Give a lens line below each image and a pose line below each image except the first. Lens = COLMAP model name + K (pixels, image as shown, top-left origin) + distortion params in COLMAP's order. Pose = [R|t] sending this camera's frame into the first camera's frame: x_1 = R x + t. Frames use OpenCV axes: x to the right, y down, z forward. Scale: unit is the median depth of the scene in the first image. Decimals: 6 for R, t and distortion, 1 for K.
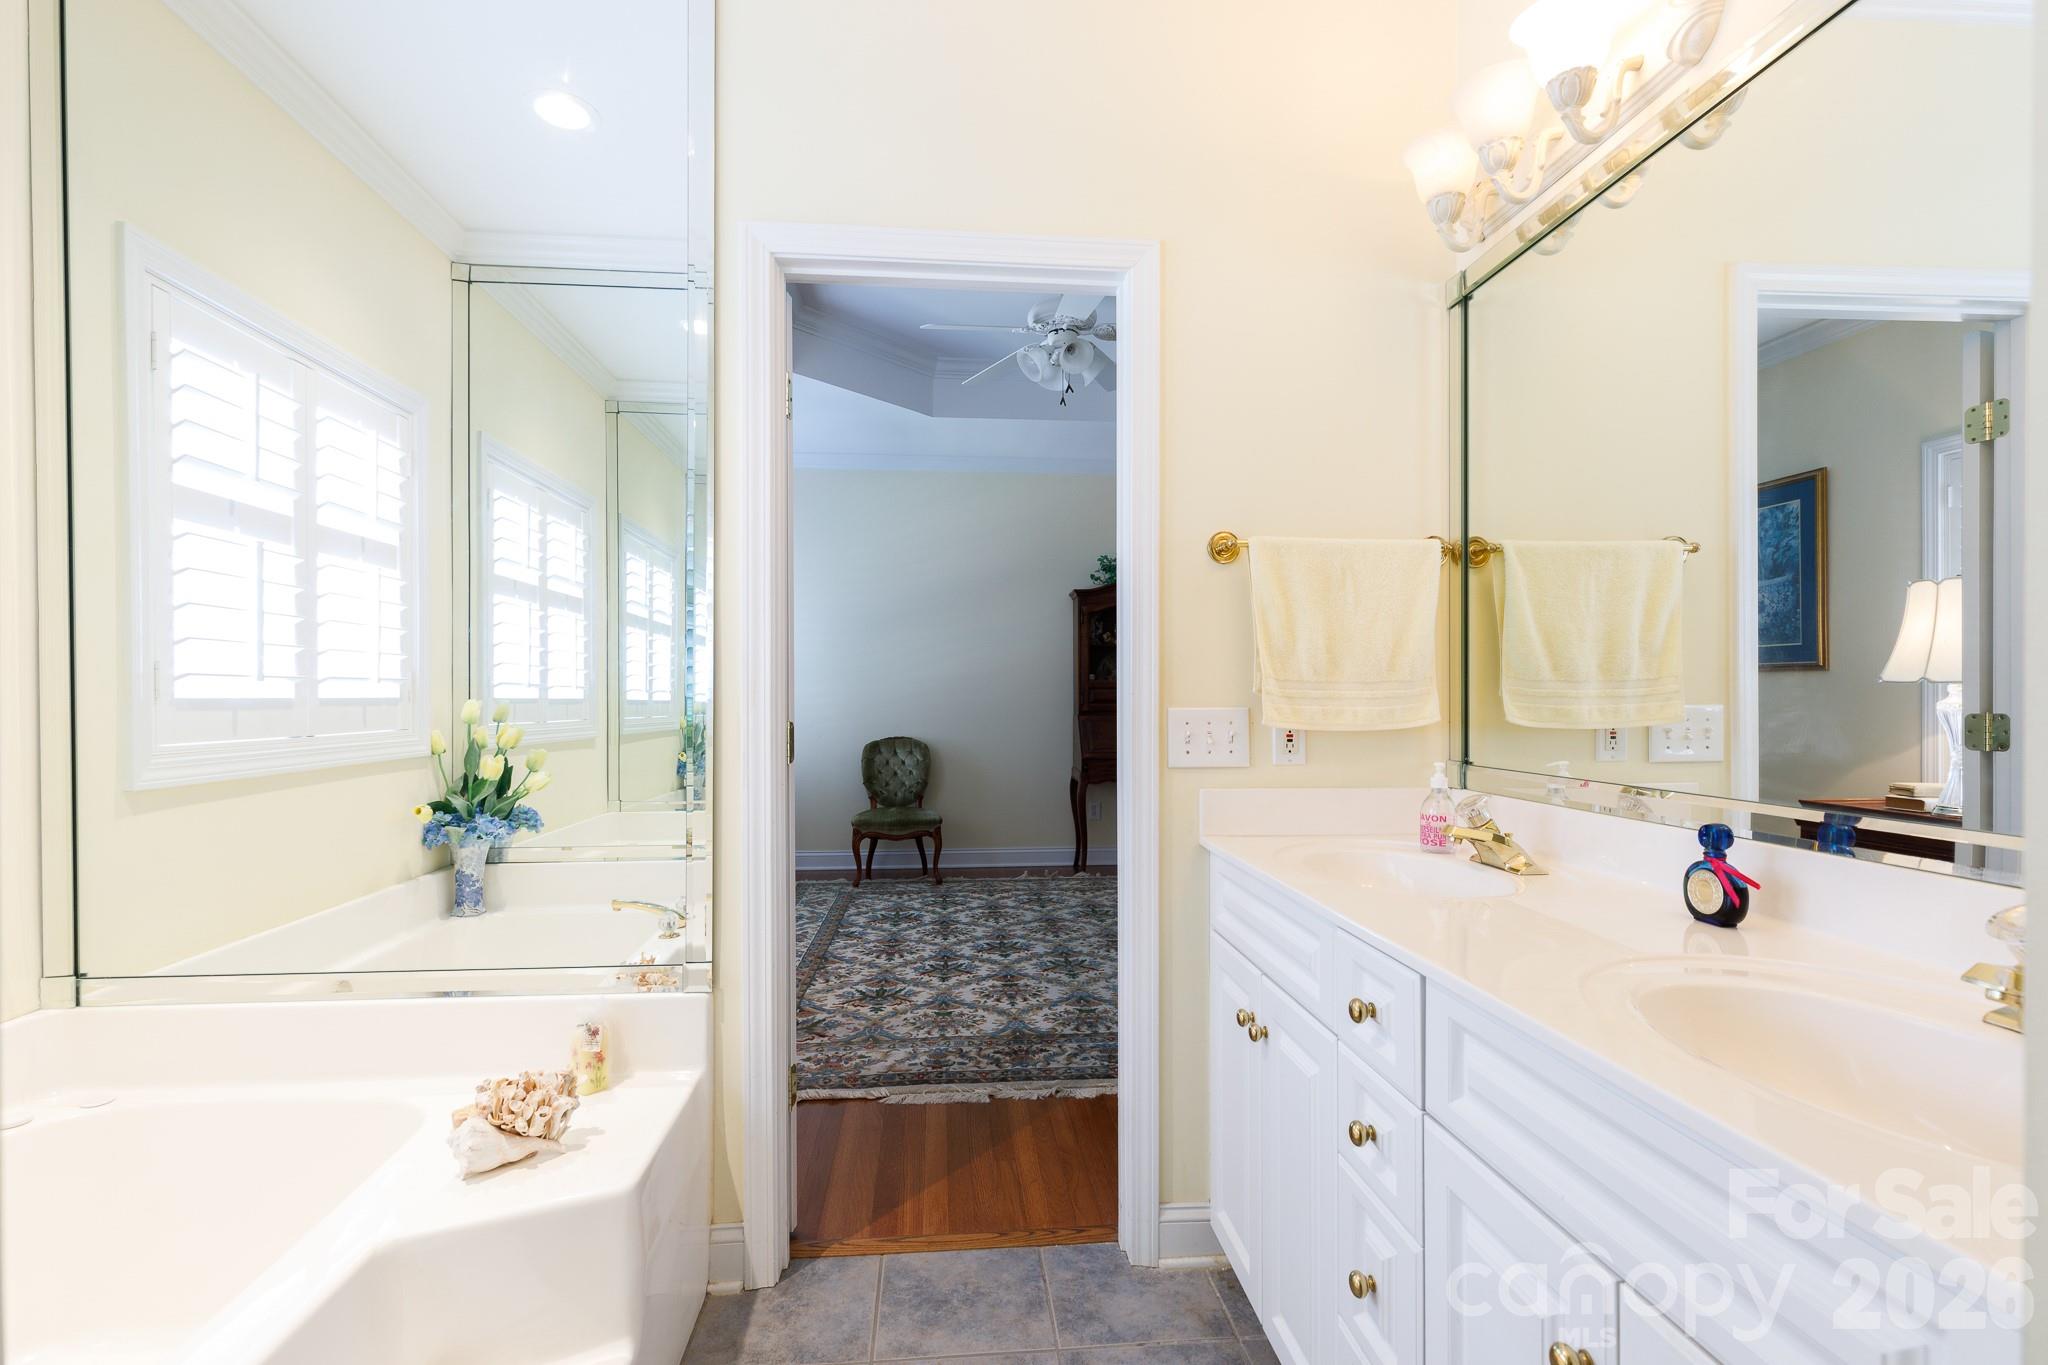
lens RADIAL K [[925.7, 0, 1040.5], [0, 925.7, 691.1], [0, 0, 1]] dist [0.003853, -0.000698]
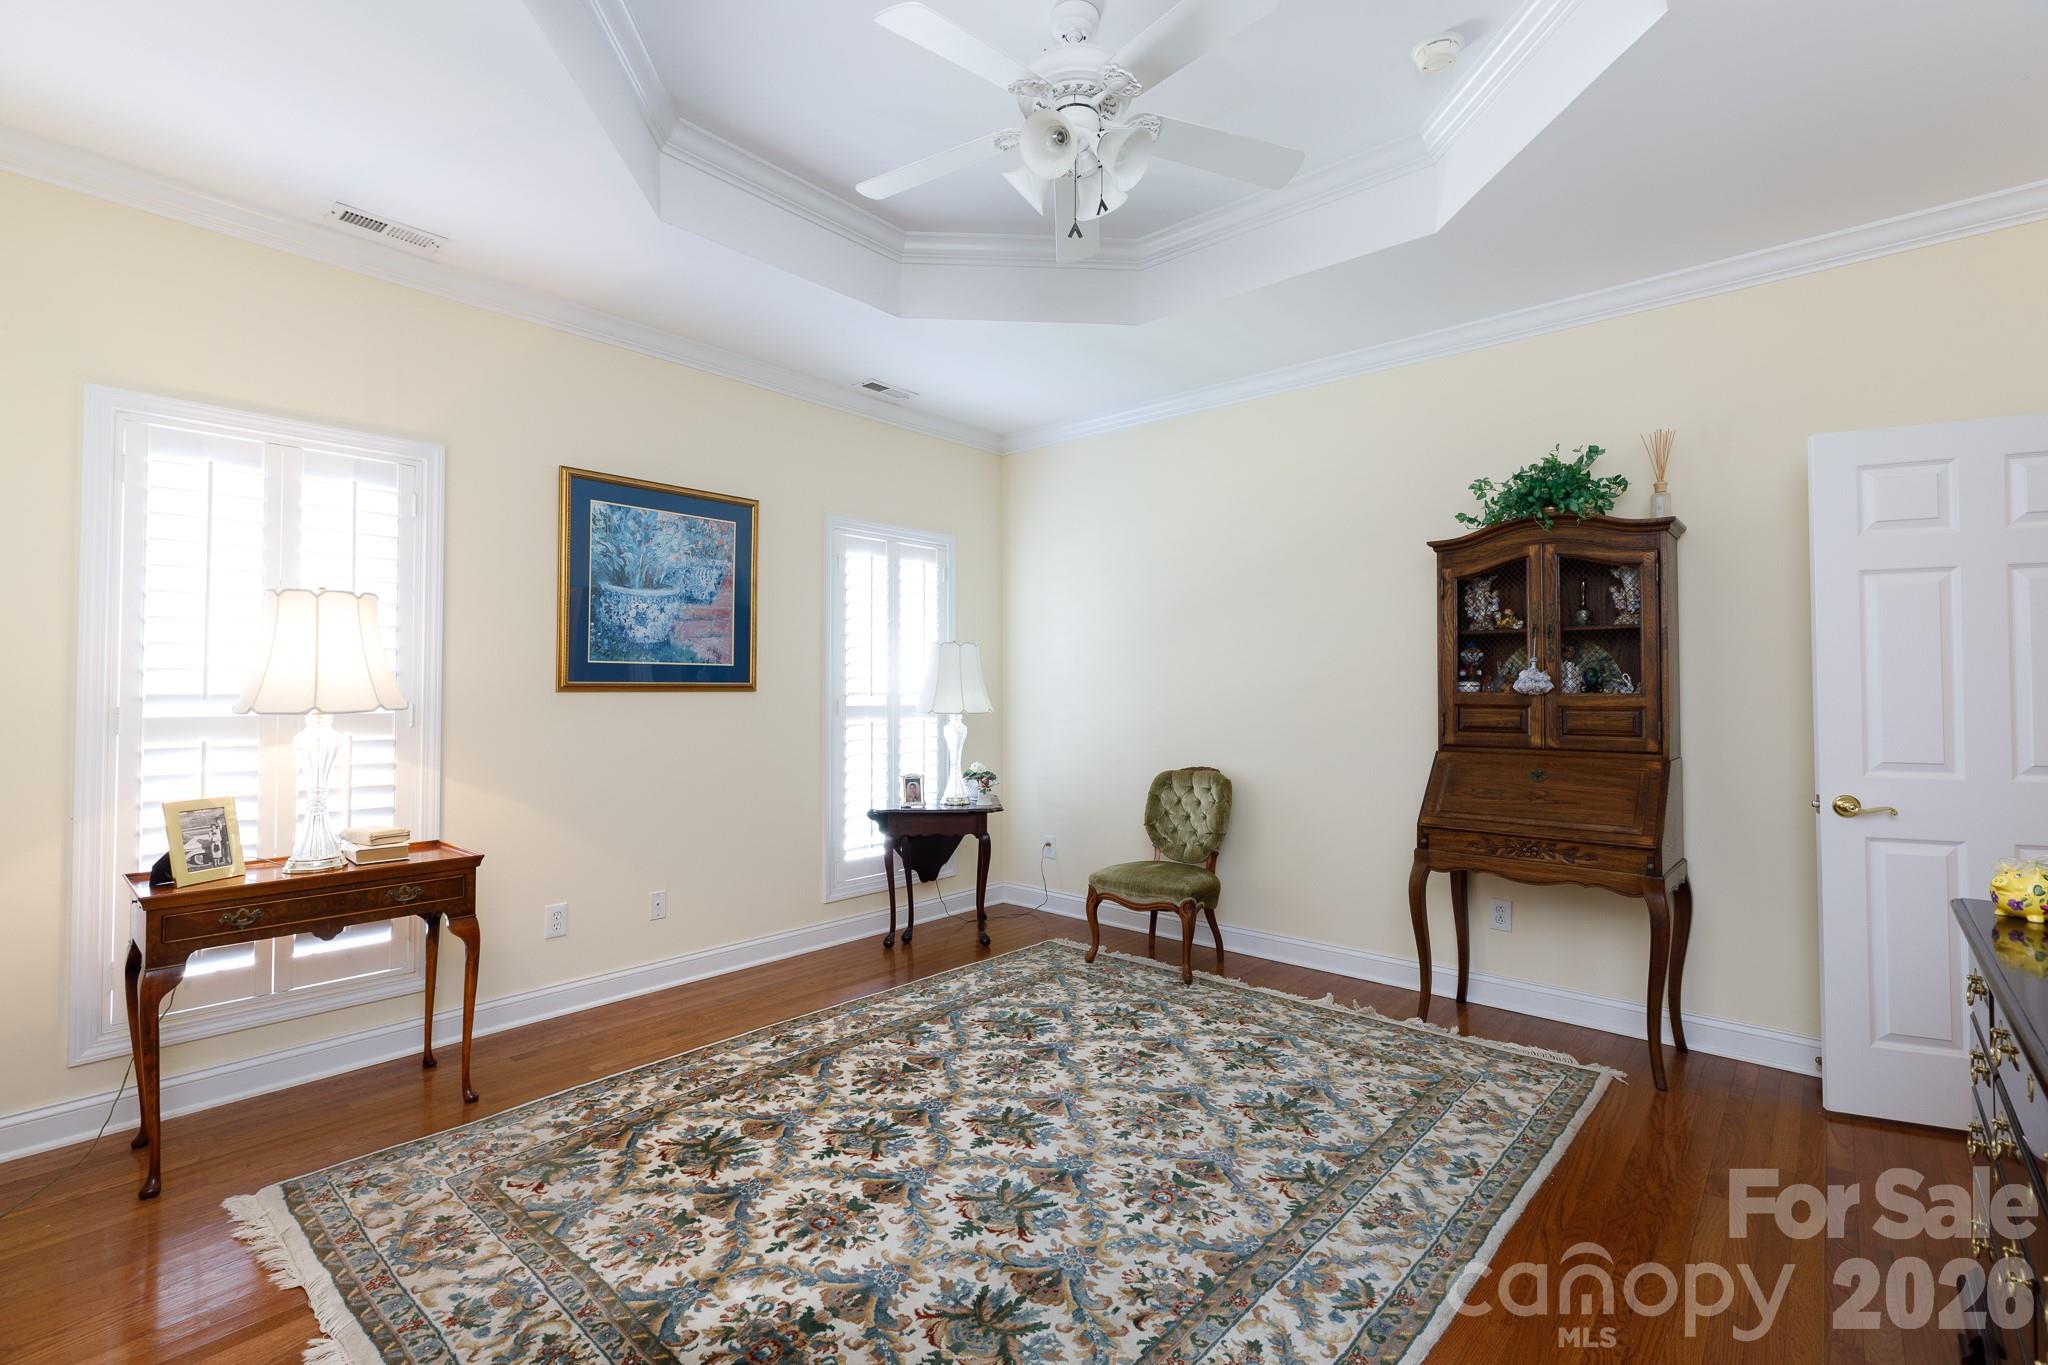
lens RADIAL K [[925.7, 0, 1035.5], [0, 925.7, 678.0], [0, 0, 1]] dist [0.003853, -0.000698]
pose [[0.691415, -0.003838, -0.722447, 0.462142], [-0.005673, 0.999926, -0.010742, -0.020560], [0.722435, 0.011526, 0.691343, 0.627654]]
